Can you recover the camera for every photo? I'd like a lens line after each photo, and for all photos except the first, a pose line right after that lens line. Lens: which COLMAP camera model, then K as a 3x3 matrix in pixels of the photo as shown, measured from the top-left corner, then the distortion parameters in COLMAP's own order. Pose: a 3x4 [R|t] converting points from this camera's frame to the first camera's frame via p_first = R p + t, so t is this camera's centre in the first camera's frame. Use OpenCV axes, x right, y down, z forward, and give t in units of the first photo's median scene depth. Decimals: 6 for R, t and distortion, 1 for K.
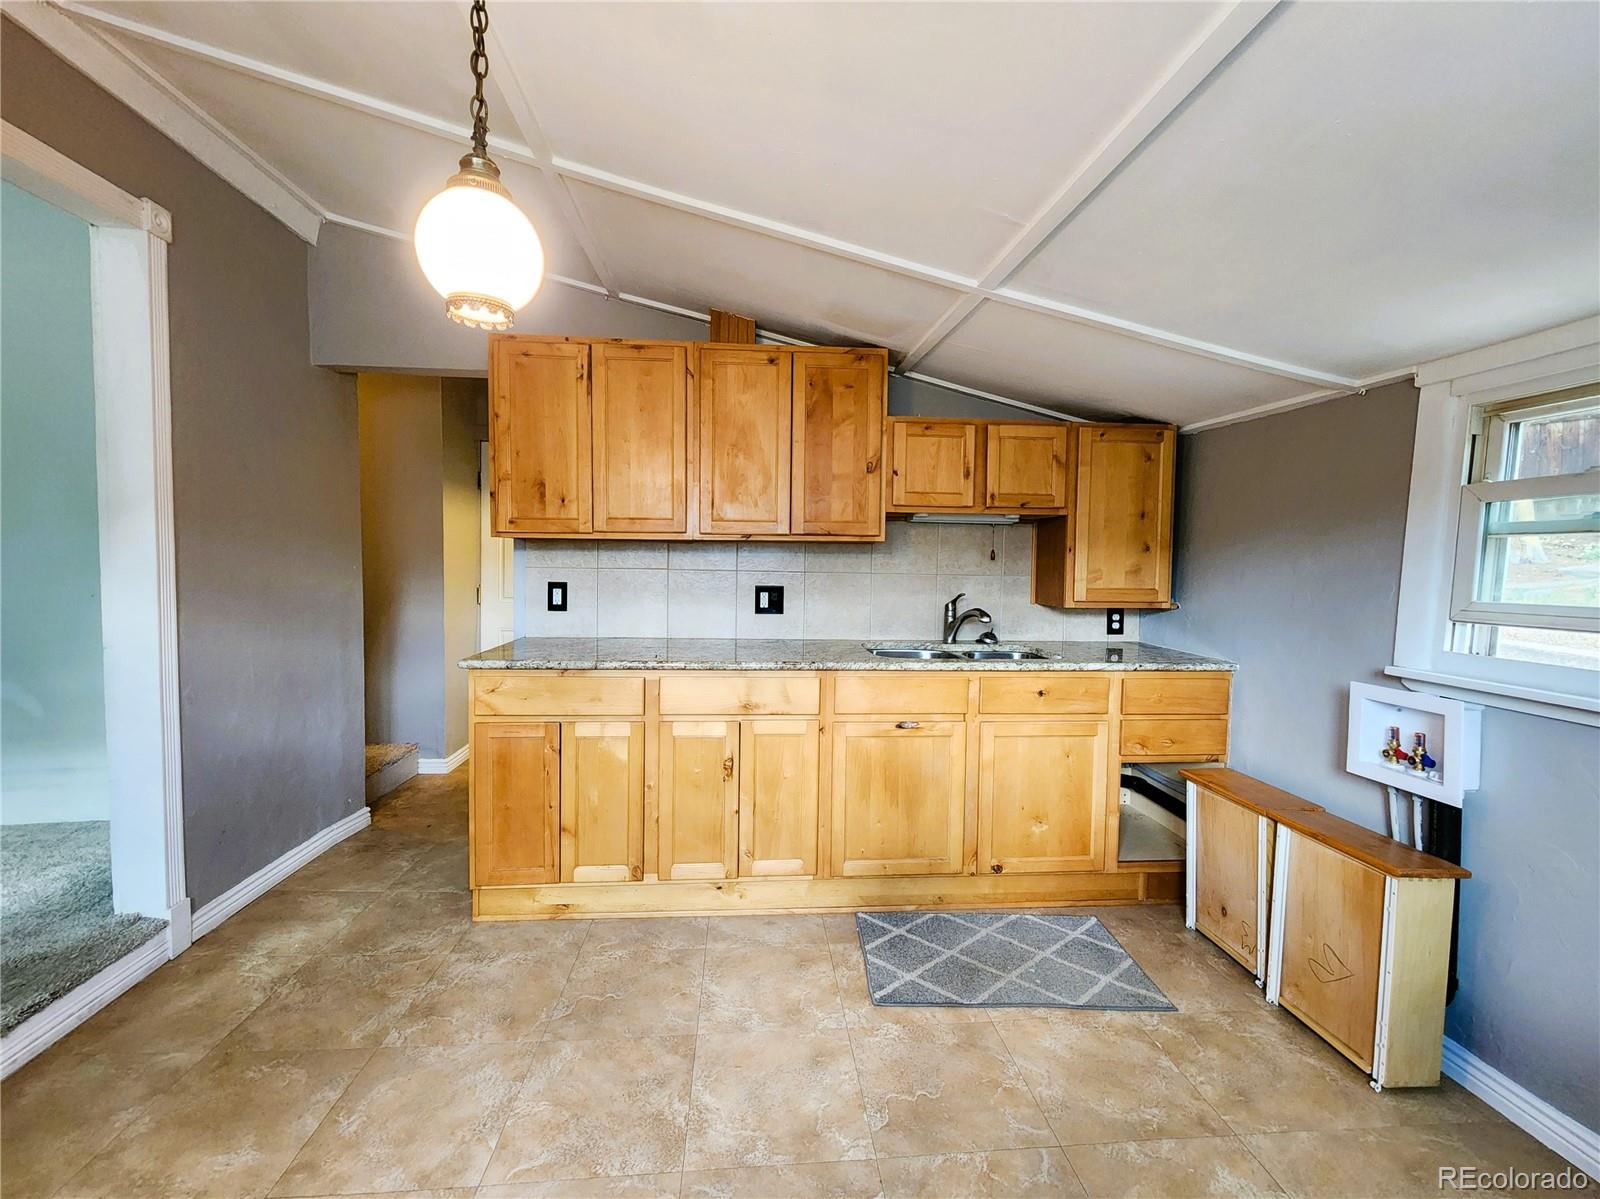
lens RADIAL K [[664.2, 0, 797.0], [0, 664.2, 589.8], [0, 0, 1]] dist [-0.000015, -0.000094]
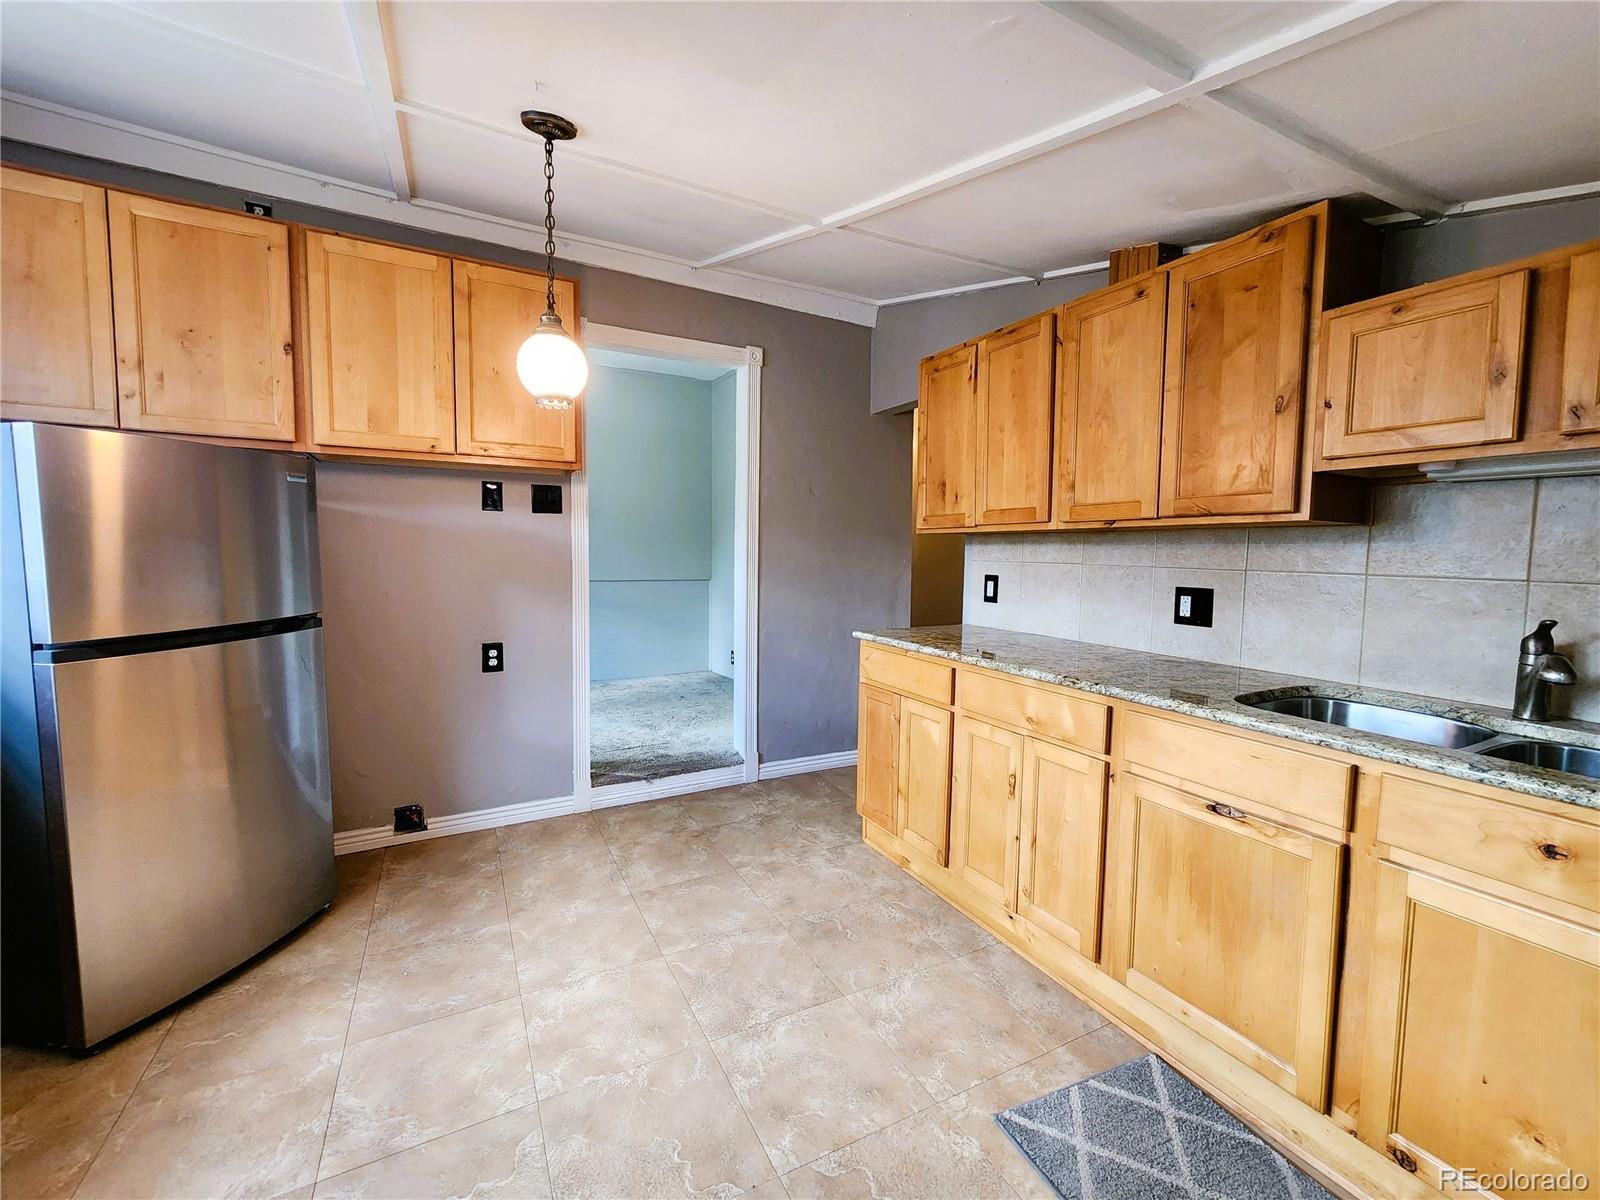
lens RADIAL K [[655.7, 0, 800.9], [0, 655.7, 592.5], [0, 0, 1]] dist [-0.000402, -0.000374]
pose [[0.396621, 0.050951, -0.916567, 0.533471], [-0.050767, 0.998148, 0.033518, -0.003686], [0.916578, 0.033238, 0.398473, 0.355037]]
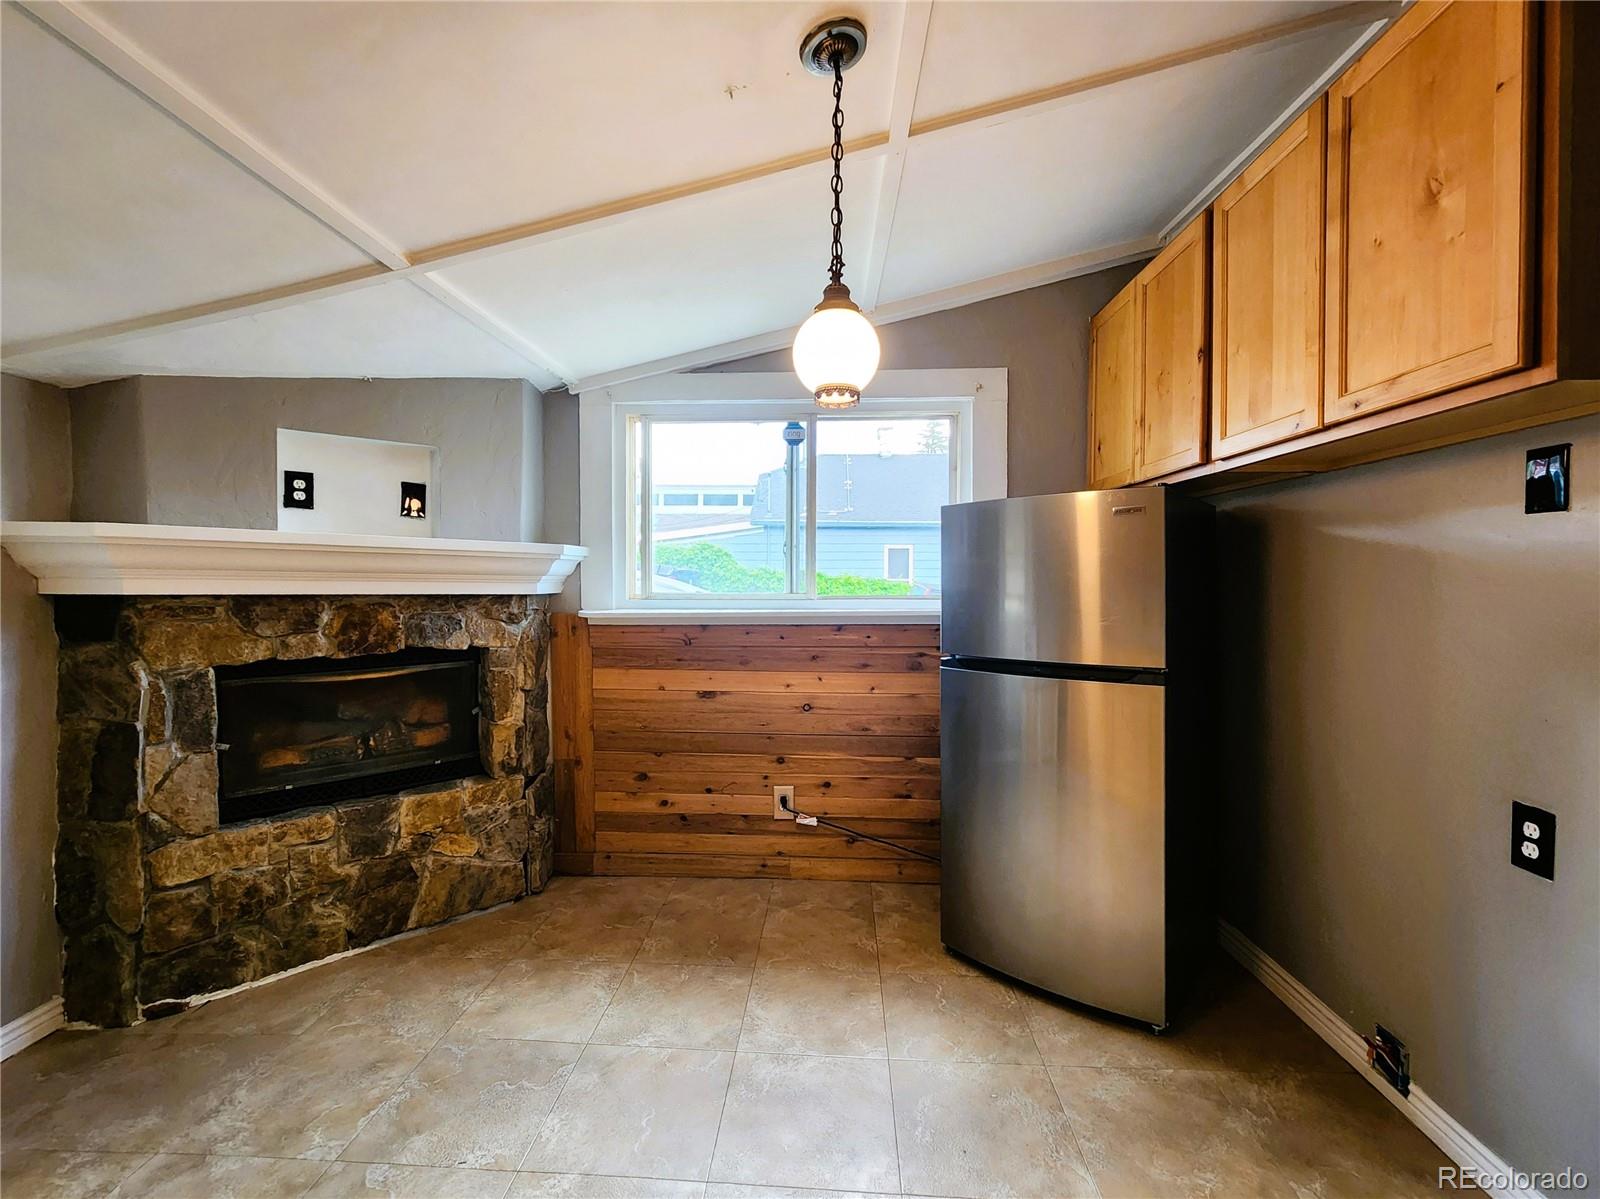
lens RADIAL K [[693.7, 0, 800.1], [0, 693.7, 589.2], [0, 0, 1]] dist [0.001675, -0.000468]
pose [[-0.990903, -0.021260, 0.132886, -0.225856], [-0.012130, 0.997533, 0.069146, -0.050117], [-0.134028, 0.066905, -0.988716, 0.920989]]
